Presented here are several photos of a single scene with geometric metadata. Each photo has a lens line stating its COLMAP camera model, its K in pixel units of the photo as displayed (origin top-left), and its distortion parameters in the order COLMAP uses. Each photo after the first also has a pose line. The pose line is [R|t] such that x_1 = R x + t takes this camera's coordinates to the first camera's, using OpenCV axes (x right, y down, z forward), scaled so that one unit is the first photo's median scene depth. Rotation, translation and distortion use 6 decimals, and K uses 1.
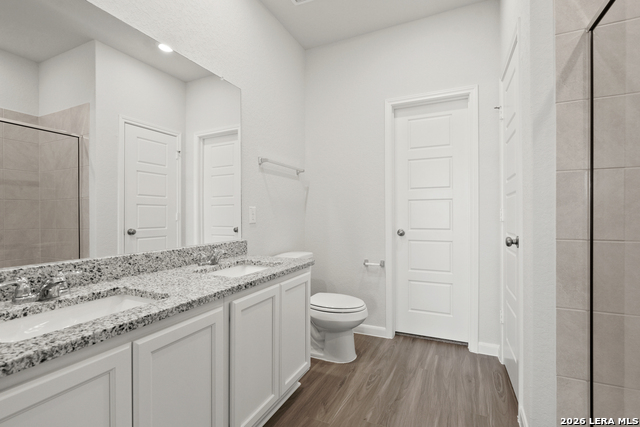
lens RADIAL K [[291.2, 0, 321.2], [0, 291.2, 216.5], [0, 0, 1]] dist [-0.003897, -0.000662]
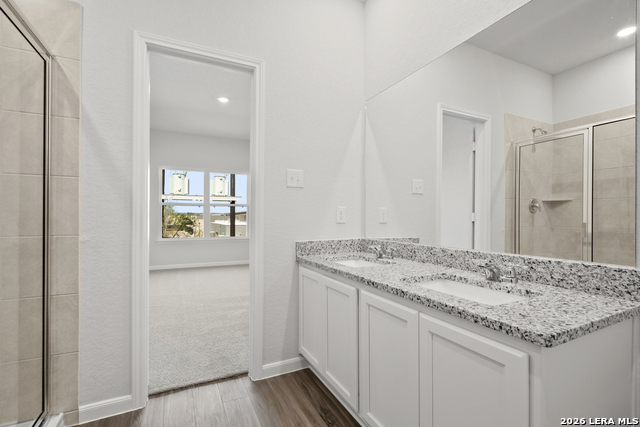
lens RADIAL K [[291.2, 0, 321.2], [0, 291.2, 216.5], [0, 0, 1]] dist [-0.003897, -0.000662]
pose [[-0.625358, 0.004338, -0.780326, 0.640484], [-0.000275, 0.999983, 0.005780, -0.004184], [0.780338, 0.003829, -0.625347, 1.468163]]
